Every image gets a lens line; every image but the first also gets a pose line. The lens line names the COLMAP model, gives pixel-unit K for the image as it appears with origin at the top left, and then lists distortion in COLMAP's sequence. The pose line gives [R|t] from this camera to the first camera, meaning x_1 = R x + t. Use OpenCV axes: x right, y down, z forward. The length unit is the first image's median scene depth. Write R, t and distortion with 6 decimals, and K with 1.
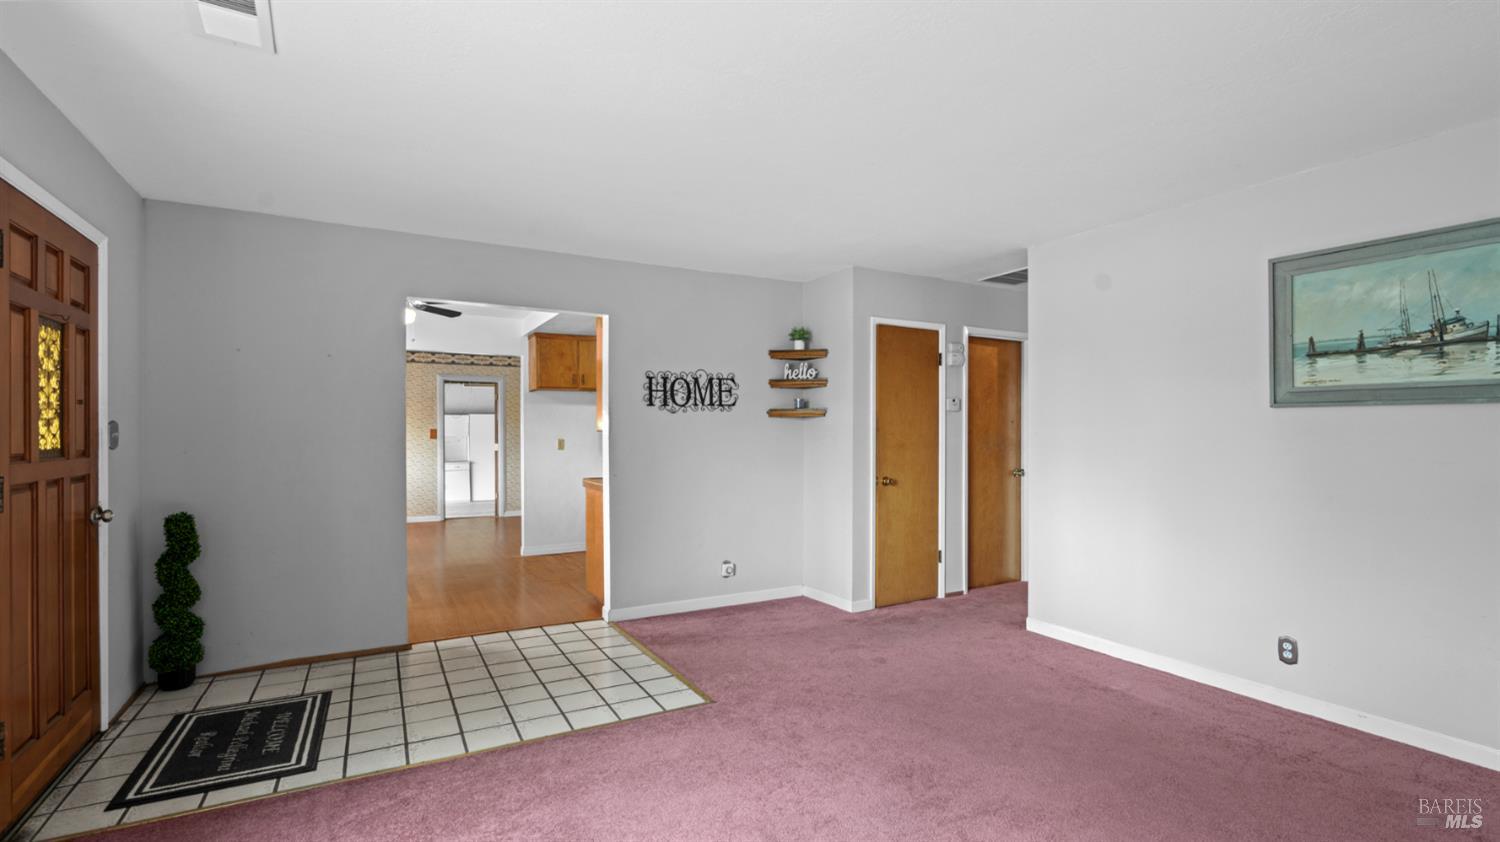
lens RADIAL K [[680.8, 0, 748.2], [0, 680.8, 428.7], [0, 0, 1]] dist [-0.005006, 0.002798]
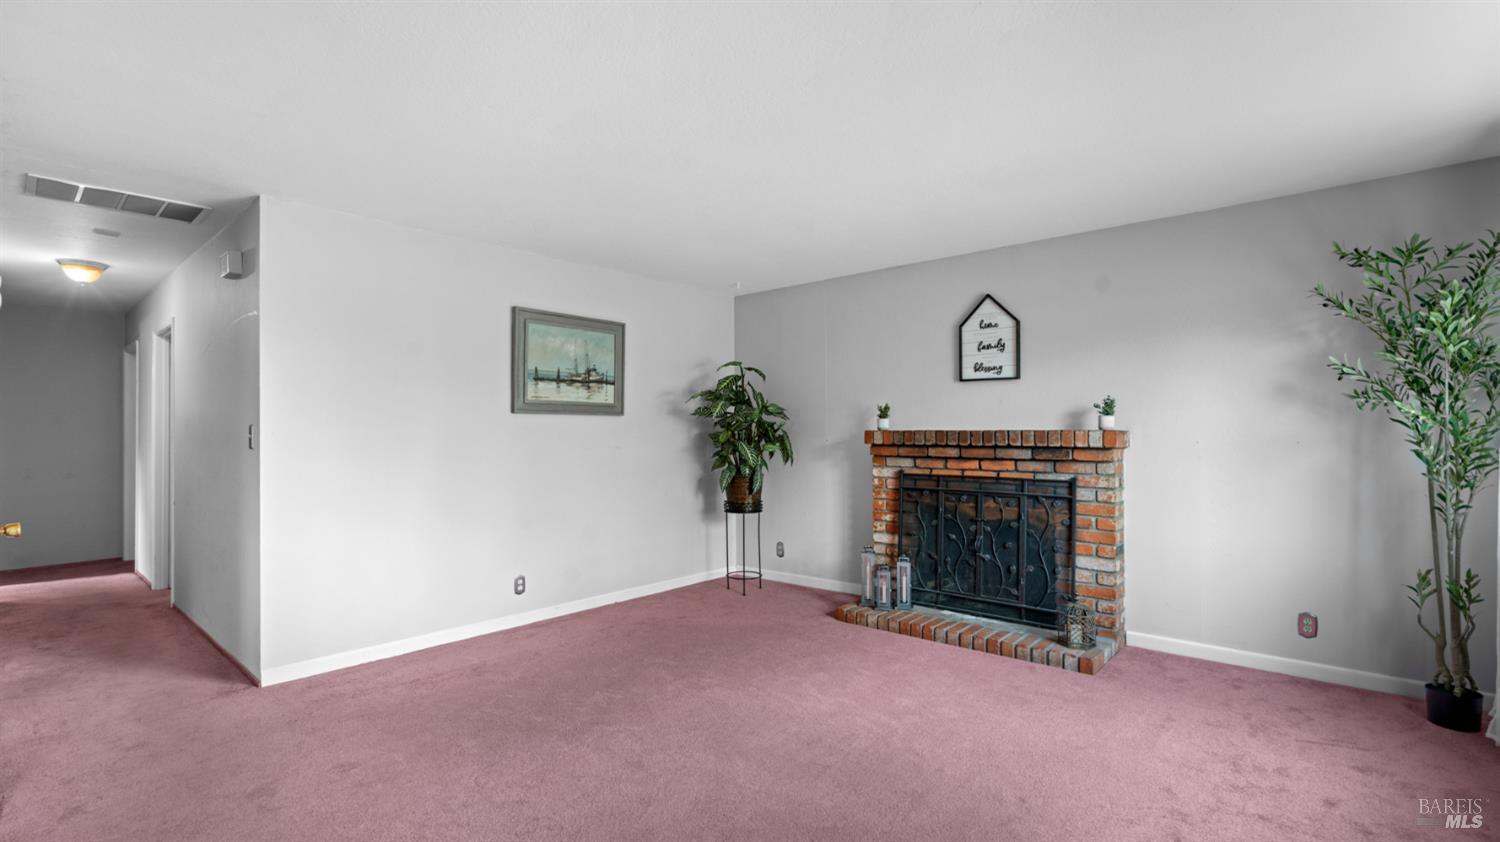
lens RADIAL K [[680.8, 0, 755.8], [0, 680.8, 427.0], [0, 0, 1]] dist [-0.005006, 0.002798]
pose [[-0.341578, 0.007006, 0.939827, -0.775649], [0.001750, 0.999975, -0.006819, 0.008308], [-0.939852, -0.000684, -0.341582, 1.119318]]
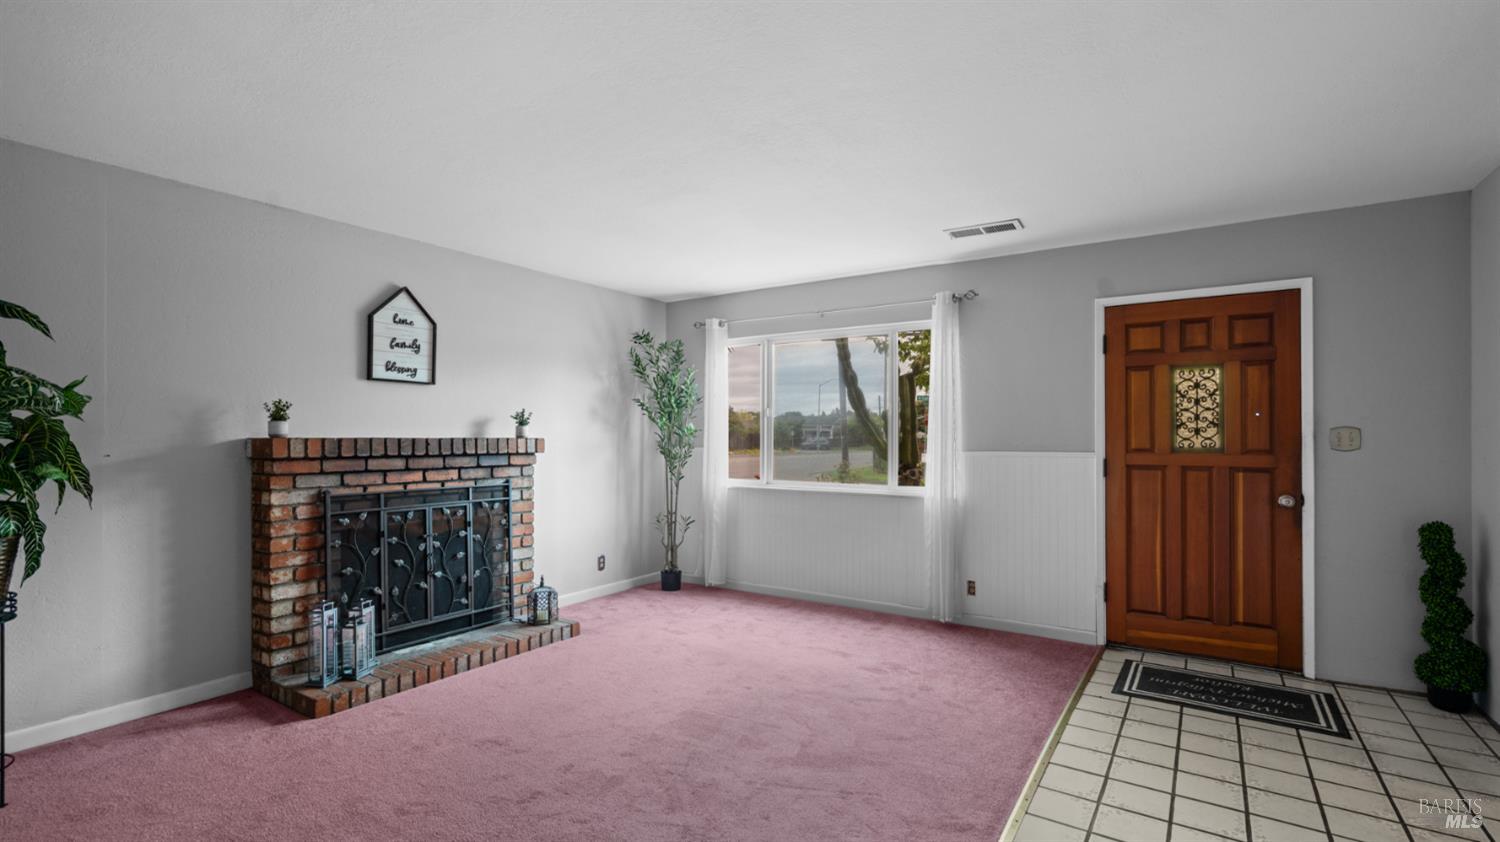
lens RADIAL K [[680.8, 0, 755.5], [0, 680.8, 433.6], [0, 0, 1]] dist [-0.005006, 0.002798]
pose [[-0.887845, -0.001179, -0.460140, 0.529990], [0.001105, 0.999988, -0.004693, 0.003869], [0.460140, -0.004675, -0.887834, 1.673632]]
